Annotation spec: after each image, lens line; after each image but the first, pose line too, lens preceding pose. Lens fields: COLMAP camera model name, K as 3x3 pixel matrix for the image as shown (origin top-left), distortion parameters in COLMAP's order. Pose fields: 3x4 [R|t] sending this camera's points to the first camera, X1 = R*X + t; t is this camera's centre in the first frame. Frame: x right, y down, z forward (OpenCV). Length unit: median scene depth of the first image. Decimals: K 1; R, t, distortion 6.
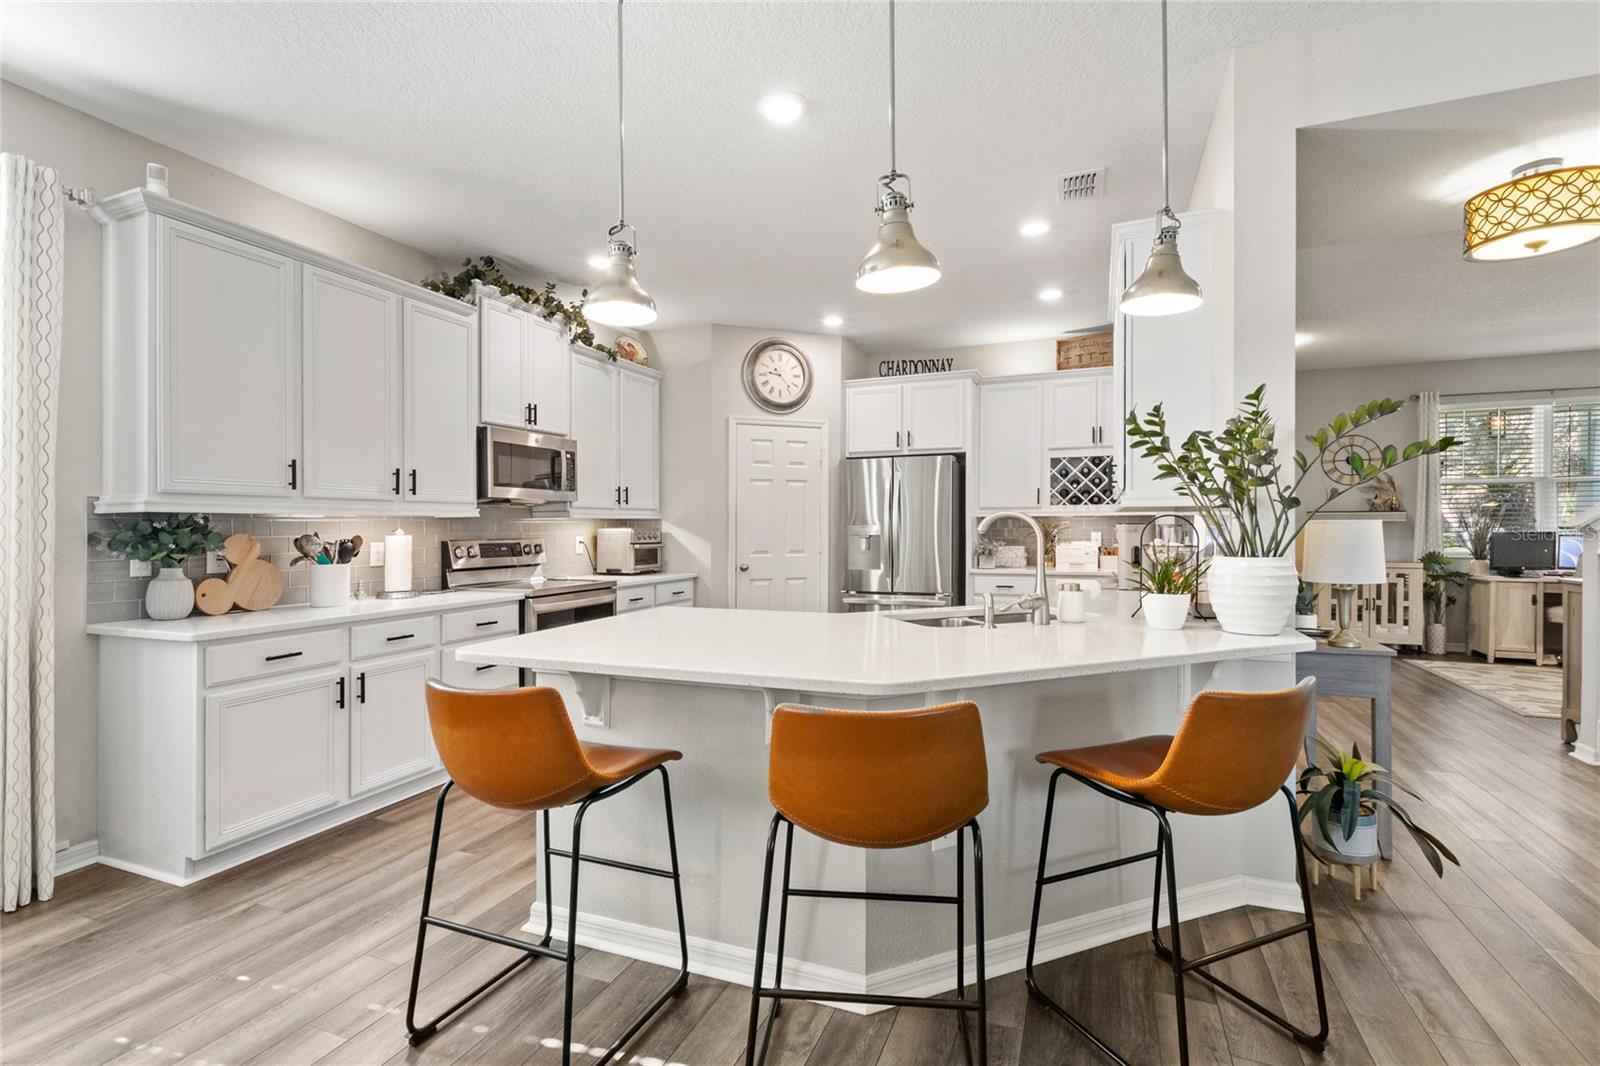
lens RADIAL K [[731.7, 0, 796.3], [0, 731.7, 524.7], [0, 0, 1]] dist [0.007010, -0.002298]
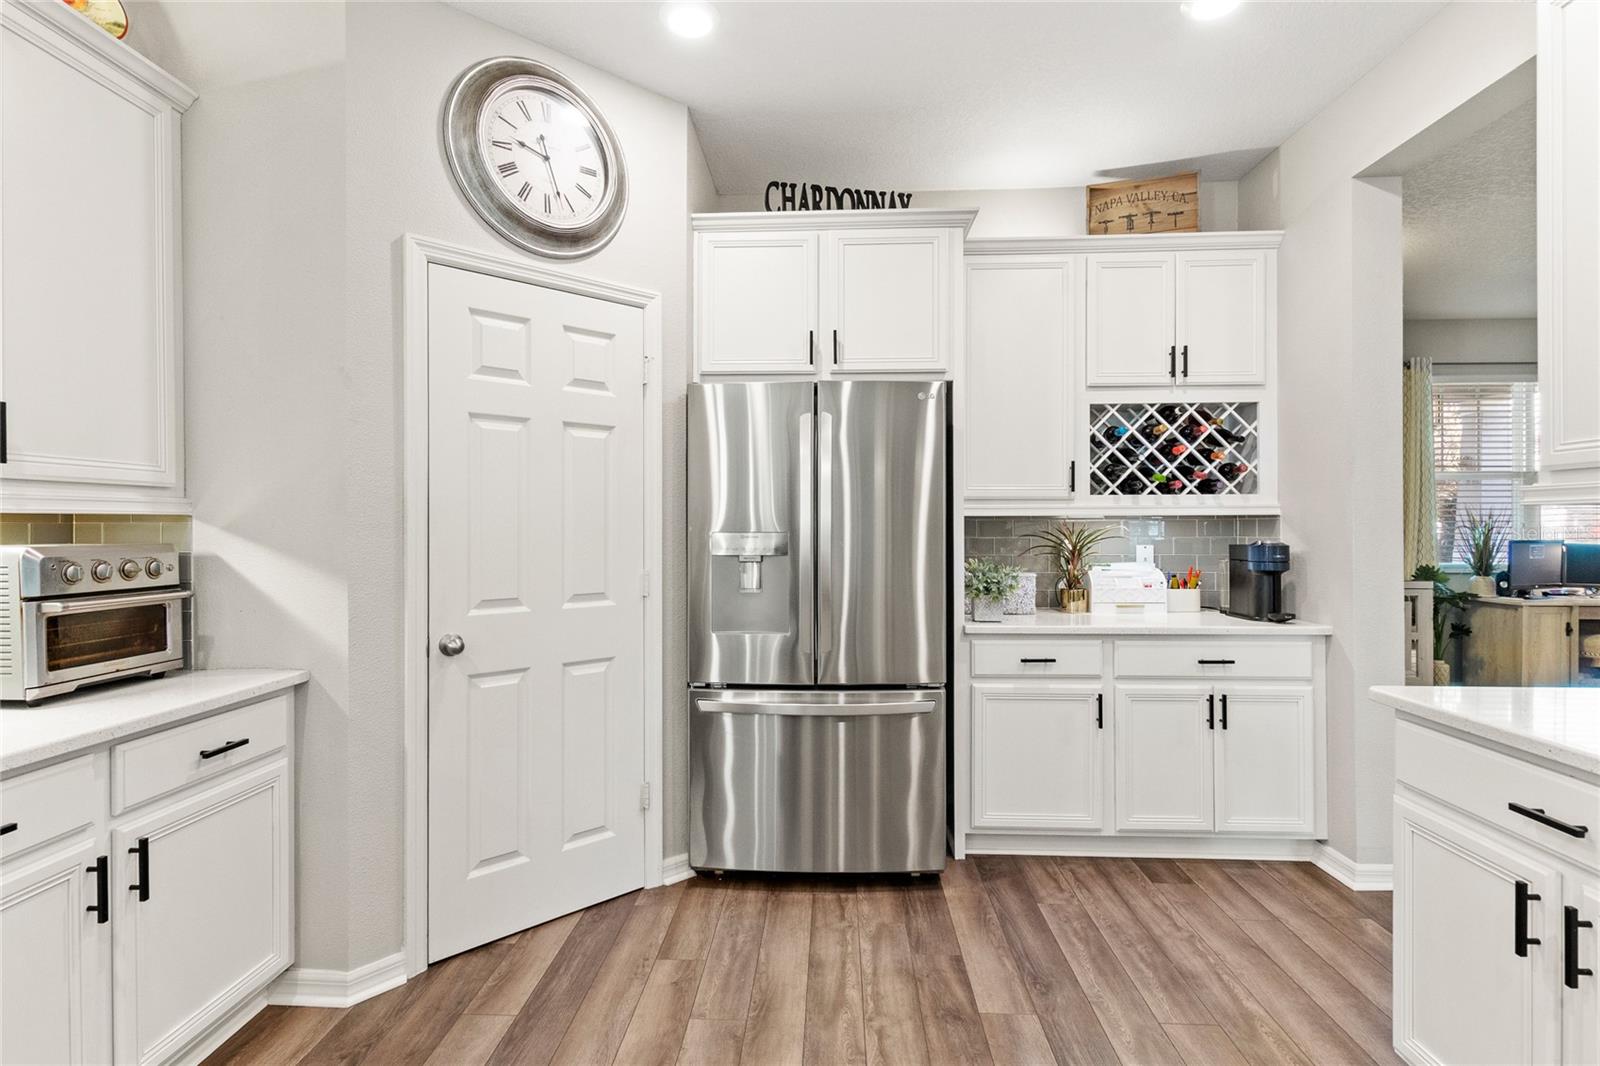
lens RADIAL K [[789.5, 0, 794.2], [0, 789.5, 533.6], [0, 0, 1]] dist [0.017964, -0.003562]
pose [[0.938703, -0.001294, 0.344723, -0.052588], [-0.001832, 0.999960, 0.008741, -0.003723], [-0.344721, -0.008837, 0.938664, 0.632659]]
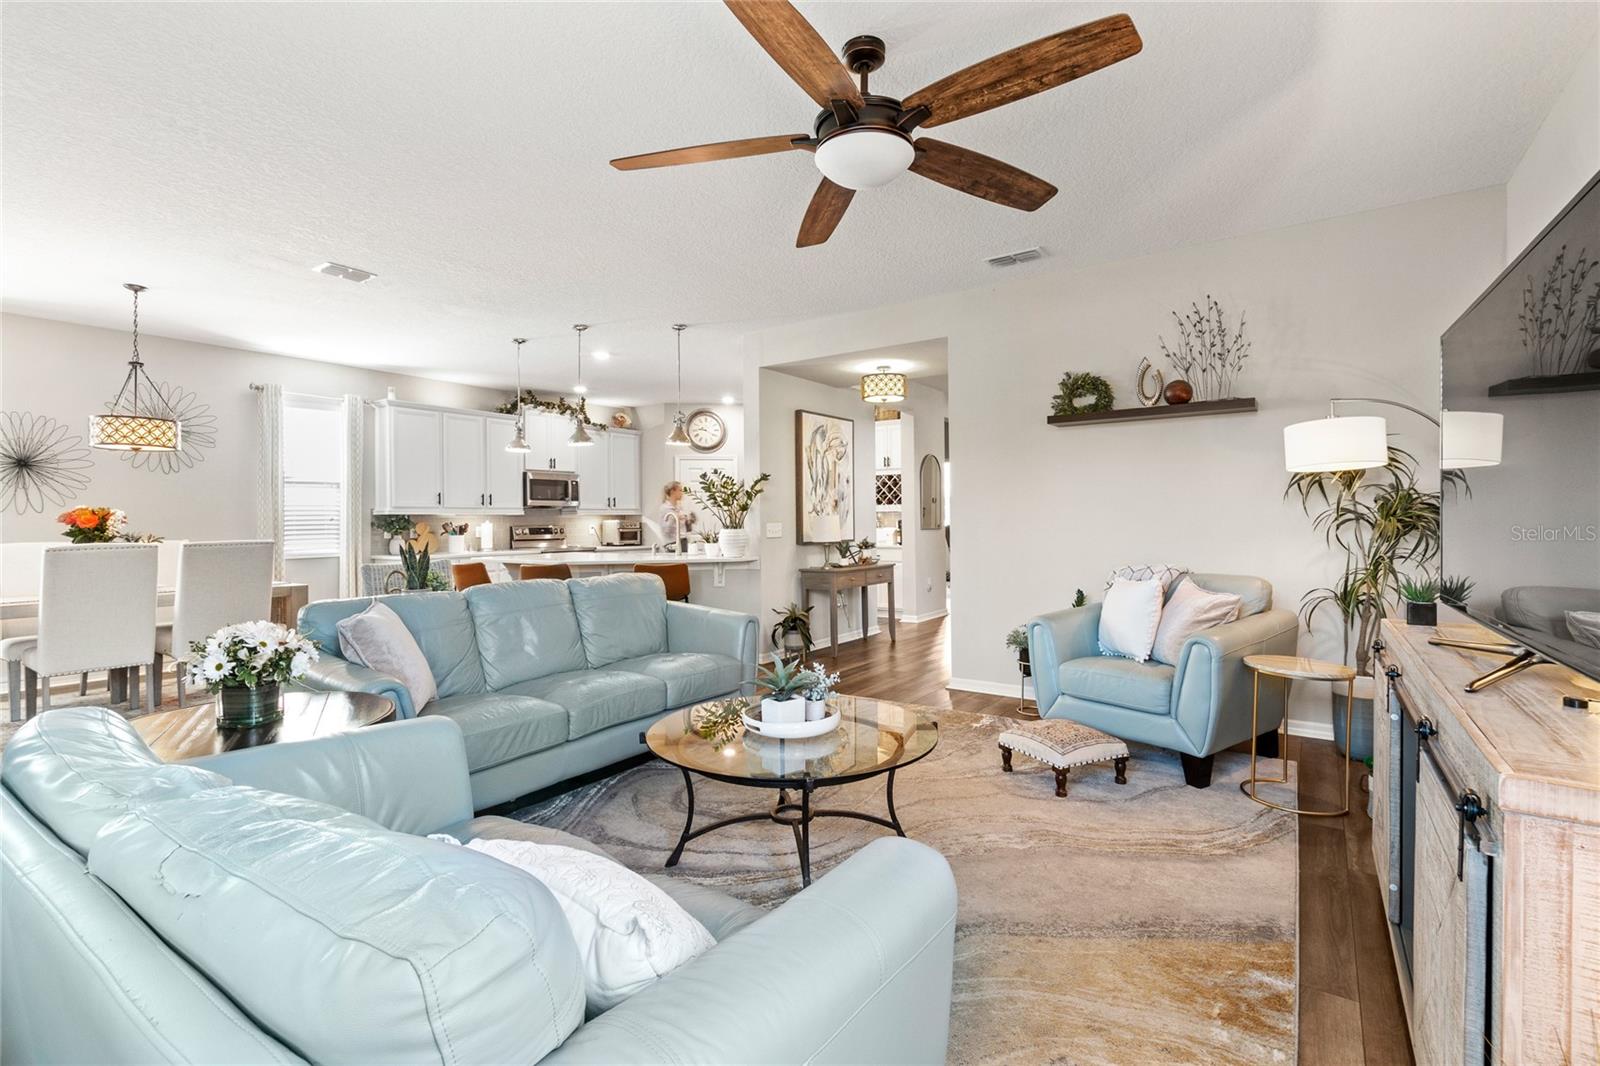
lens RADIAL K [[731.7, 0, 803.1], [0, 731.7, 526.4], [0, 0, 1]] dist [0.007010, -0.002298]
pose [[0.976723, -0.001953, -0.214496, 0.657100], [0.004527, 0.999924, 0.011509, 0.001914], [0.214457, -0.012212, 0.976657, -0.728172]]
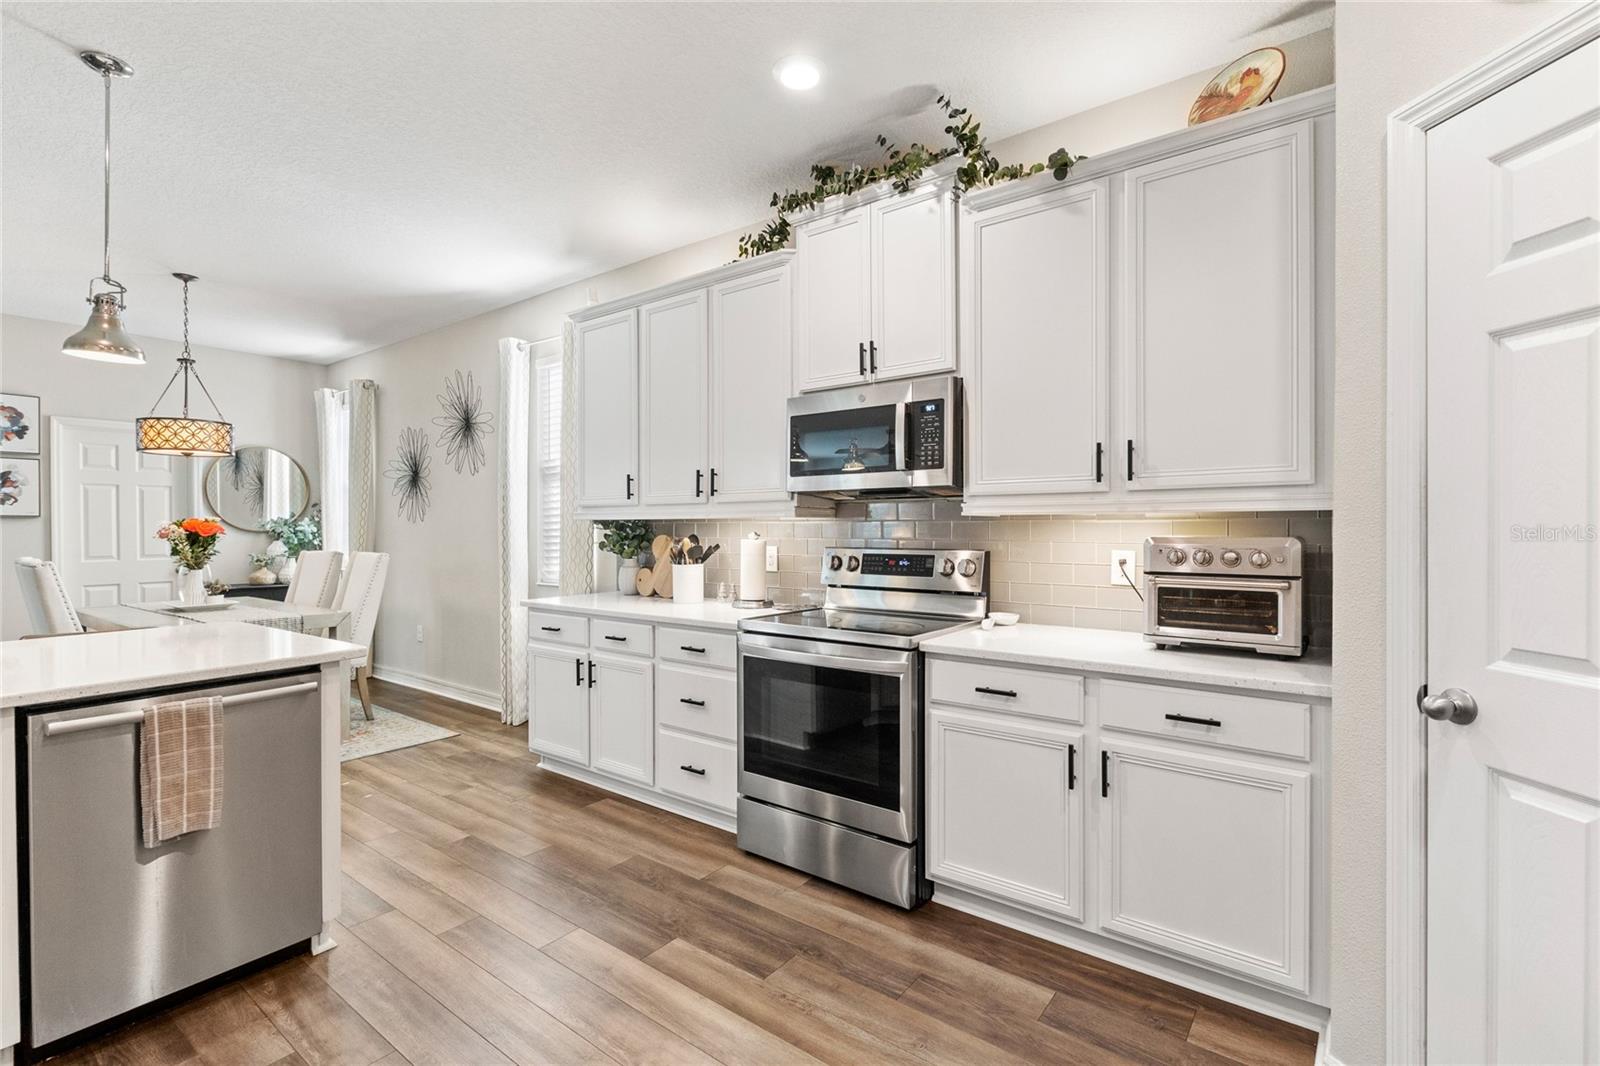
lens RADIAL K [[731.7, 0, 797.8], [0, 731.7, 526.5], [0, 0, 1]] dist [0.007010, -0.002298]
pose [[-0.258910, 0.008416, -0.965865, 0.248847], [0.009052, 0.999939, 0.006286, -0.005496], [0.965859, -0.007115, -0.258970, 0.971501]]
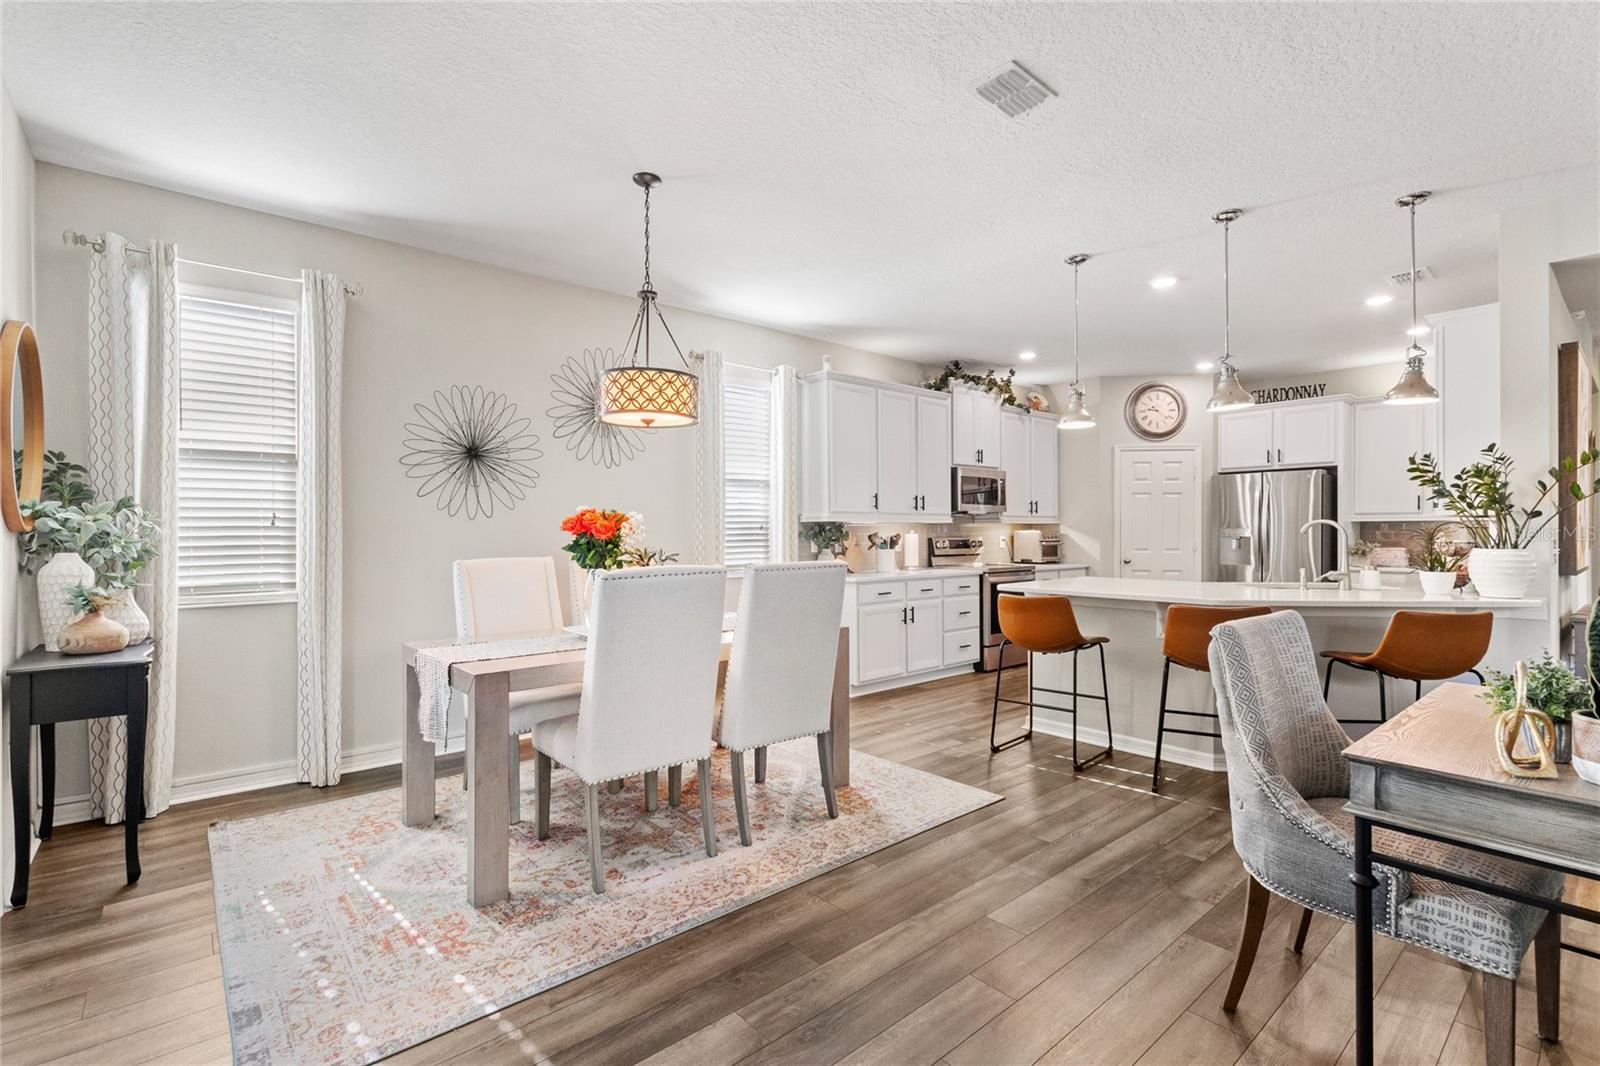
lens RADIAL K [[731.7, 0, 796.5], [0, 731.7, 519.3], [0, 0, 1]] dist [0.007010, -0.002298]
pose [[0.890437, -0.004133, -0.455088, -0.002828], [-0.001406, 0.999929, -0.011832, 0.000618], [0.455104, 0.011175, 0.890368, -0.484172]]
